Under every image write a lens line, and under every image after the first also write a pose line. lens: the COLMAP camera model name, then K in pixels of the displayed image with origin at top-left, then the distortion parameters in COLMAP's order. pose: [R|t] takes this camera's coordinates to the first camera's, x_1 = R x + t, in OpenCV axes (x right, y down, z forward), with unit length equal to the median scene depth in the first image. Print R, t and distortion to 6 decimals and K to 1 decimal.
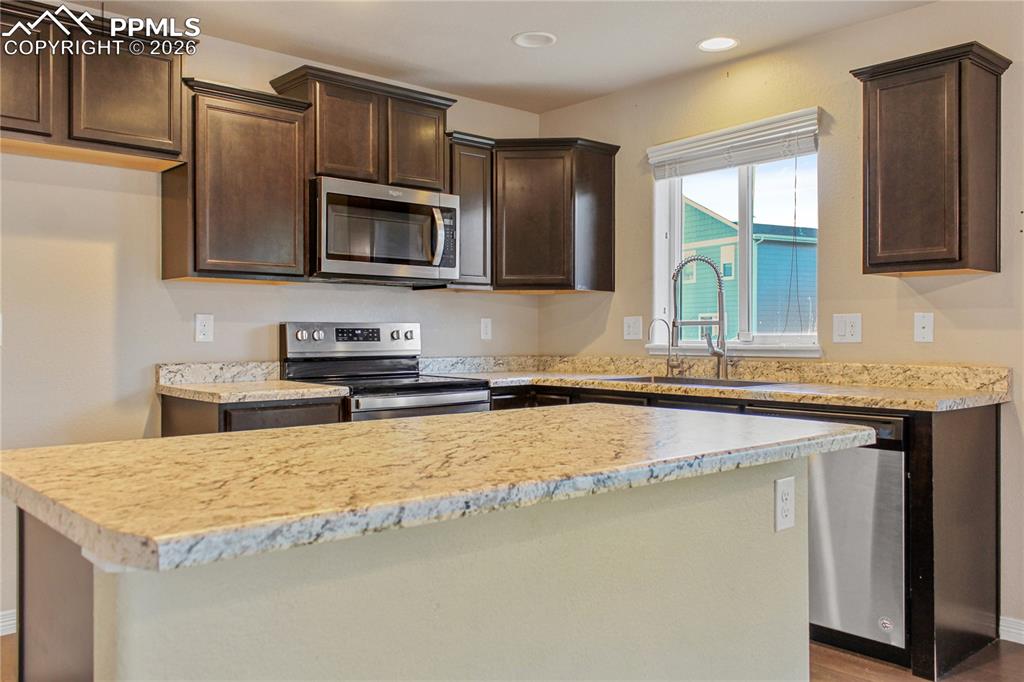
lens RADIAL K [[842.8, 0, 512.0], [0, 842.8, 341.0], [0, 0, 1]] dist [0.031308, 0.000240]
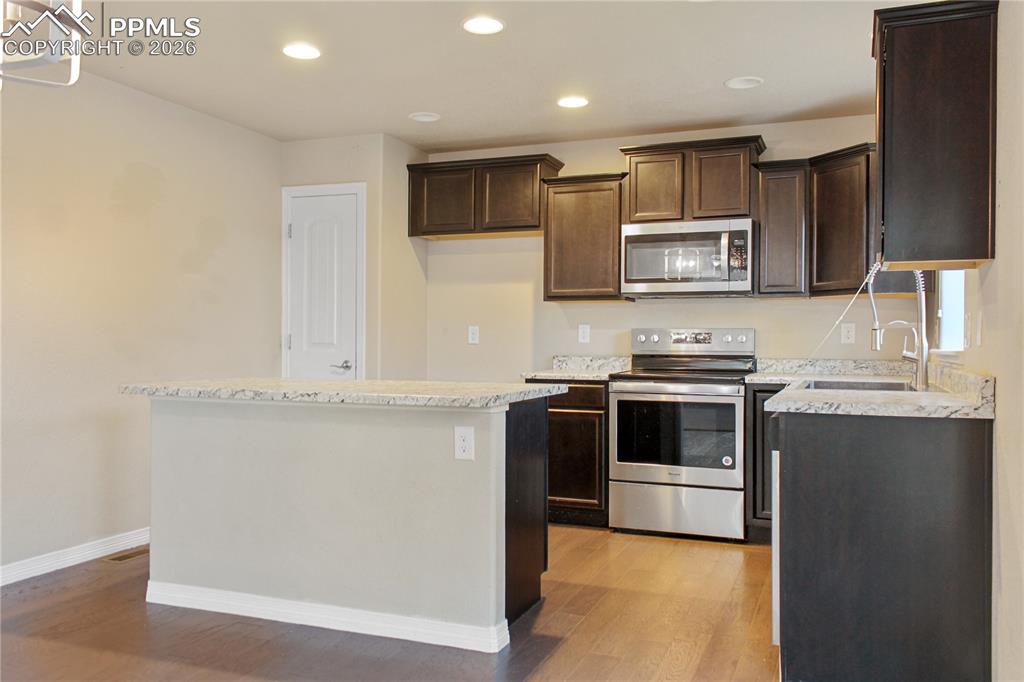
lens RADIAL K [[842.8, 0, 512.0], [0, 842.8, 341.0], [0, 0, 1]] dist [0.031308, 0.000240]
pose [[0.450118, 0.002401, -0.892966, 0.937705], [-0.013106, 0.999906, -0.003918, 0.006006], [0.892873, 0.013466, 0.450108, 0.208622]]
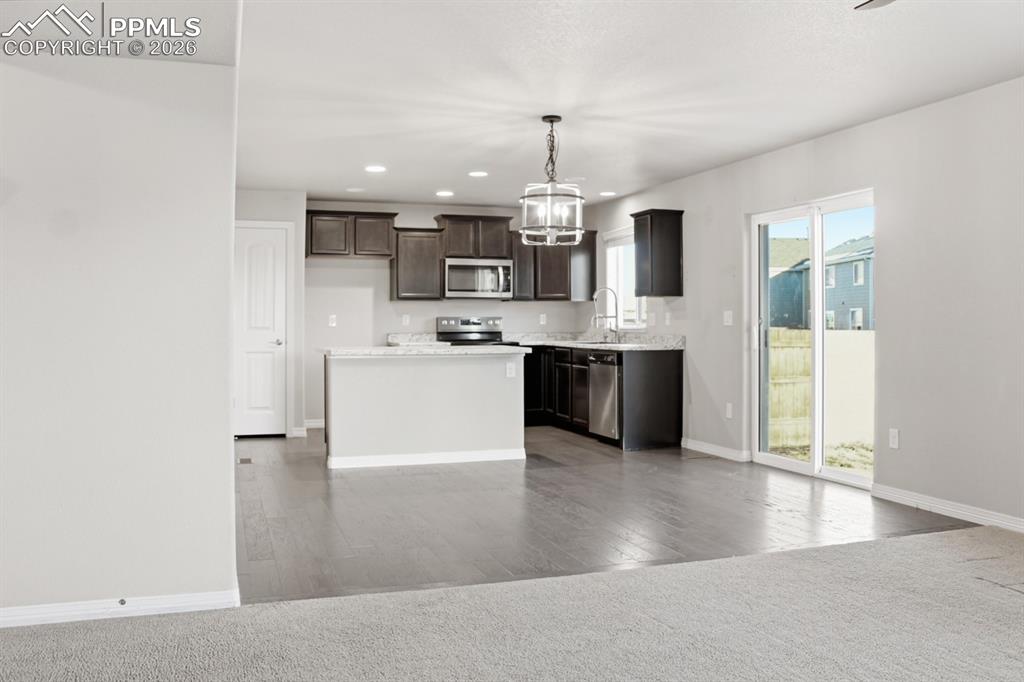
lens RADIAL K [[891.1, 0, 512.0], [0, 891.1, 341.0], [0, 0, 1]] dist [-0.001916, -0.000231]
pose [[0.921723, 0.007683, -0.387773, 0.966546], [-0.002036, 0.999886, 0.014974, 0.007976], [0.387844, -0.013012, 0.921633, -1.336359]]
